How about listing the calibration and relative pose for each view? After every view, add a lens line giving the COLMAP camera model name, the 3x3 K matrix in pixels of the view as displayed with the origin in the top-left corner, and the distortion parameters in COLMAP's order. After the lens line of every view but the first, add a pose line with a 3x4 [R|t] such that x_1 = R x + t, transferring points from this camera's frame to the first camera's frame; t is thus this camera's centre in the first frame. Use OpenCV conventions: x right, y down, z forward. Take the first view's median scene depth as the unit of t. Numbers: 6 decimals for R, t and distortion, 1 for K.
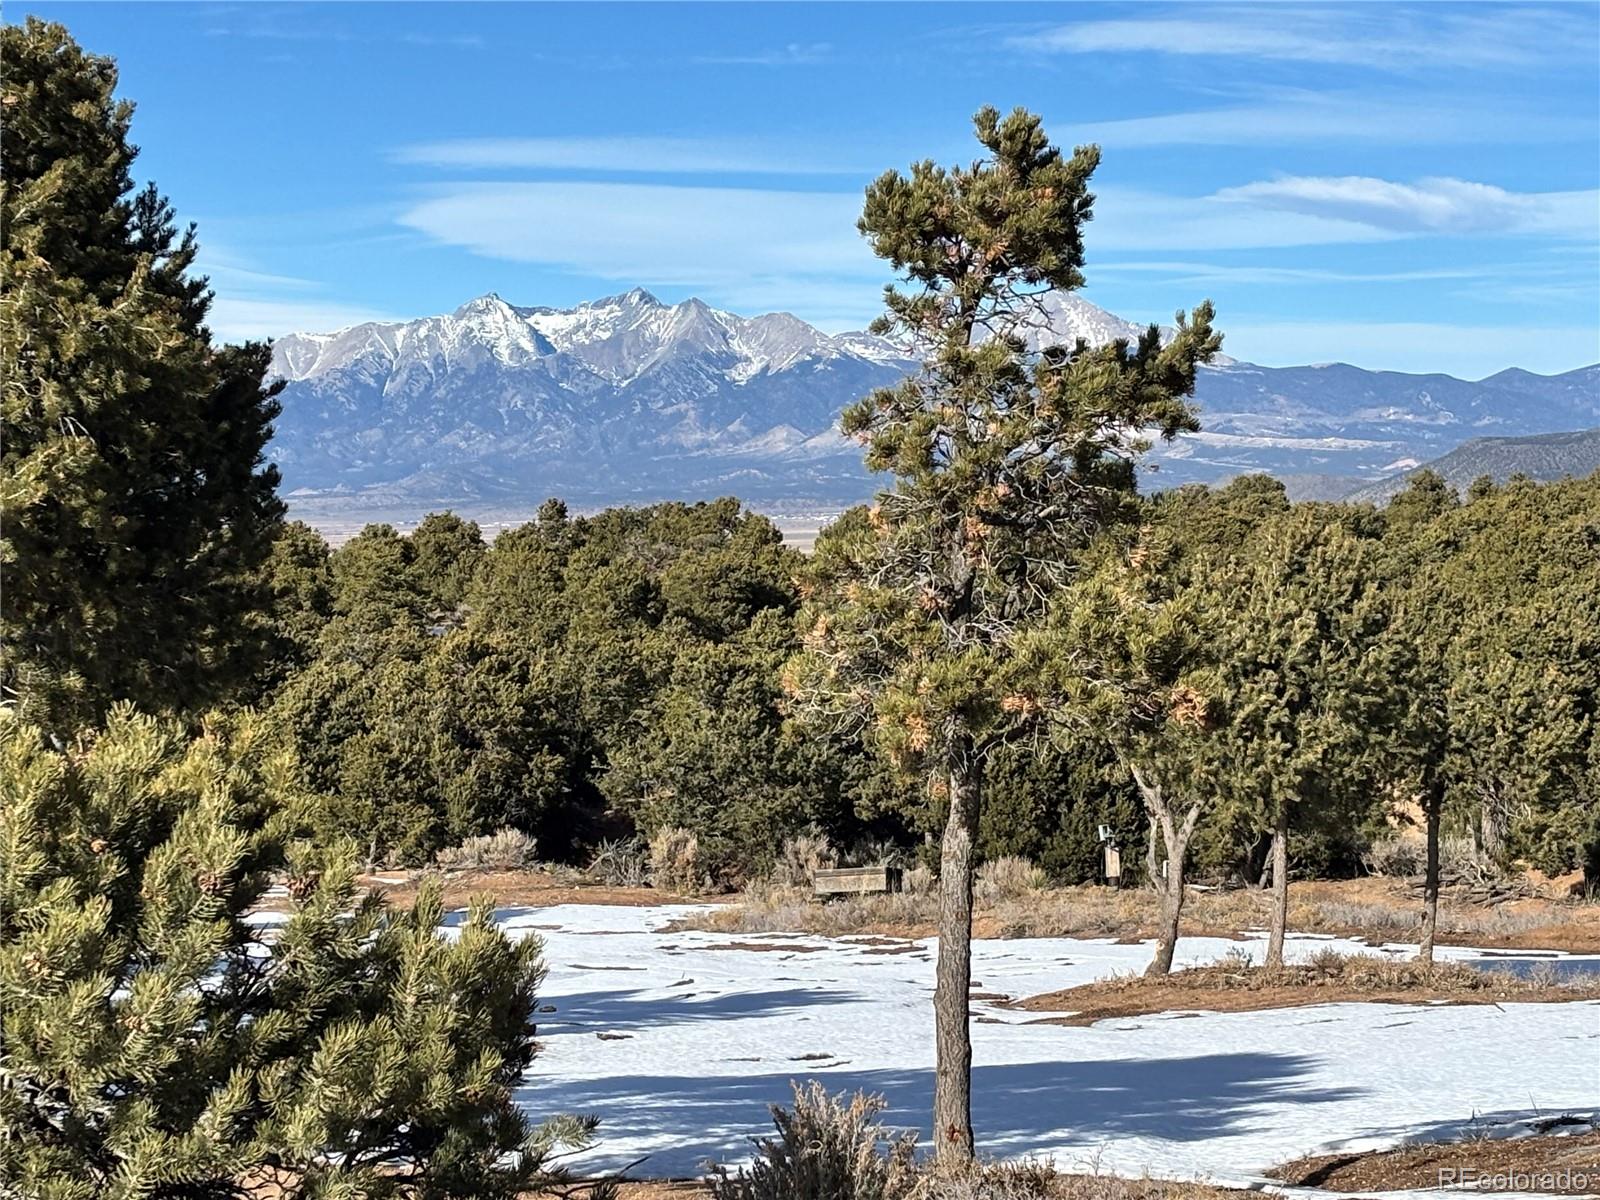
lens RADIAL K [[3892.2, 0, 795.3], [0, 3892.2, 603.5], [0, 0, 1]] dist [0.385543, 0.000000]
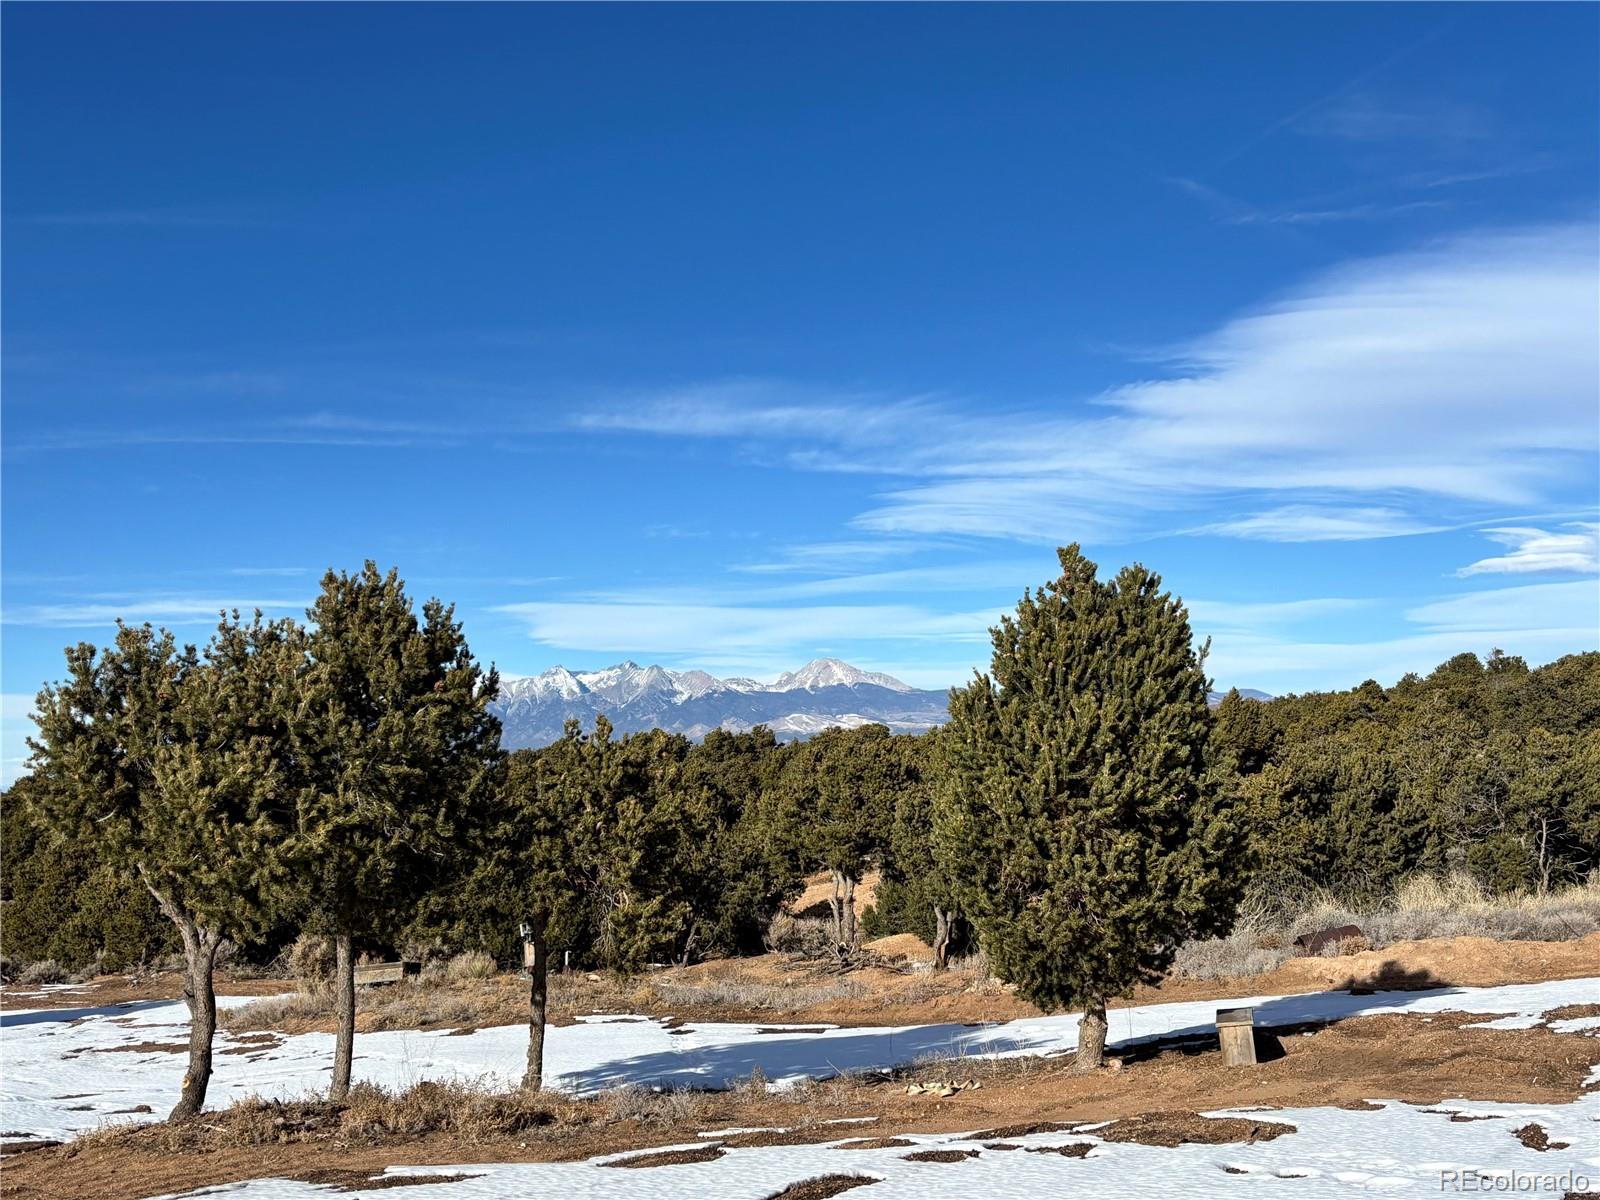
lens RADIAL K [[1861.3, 0, 804.4], [0, 1861.3, 597.4], [0, 0, 1]] dist [0.045188, 0.000000]
pose [[0.998166, -0.025845, 0.054738, 0.204060], [0.031833, 0.993253, -0.111517, 0.033716], [-0.051487, 0.113055, 0.992254, 0.588631]]
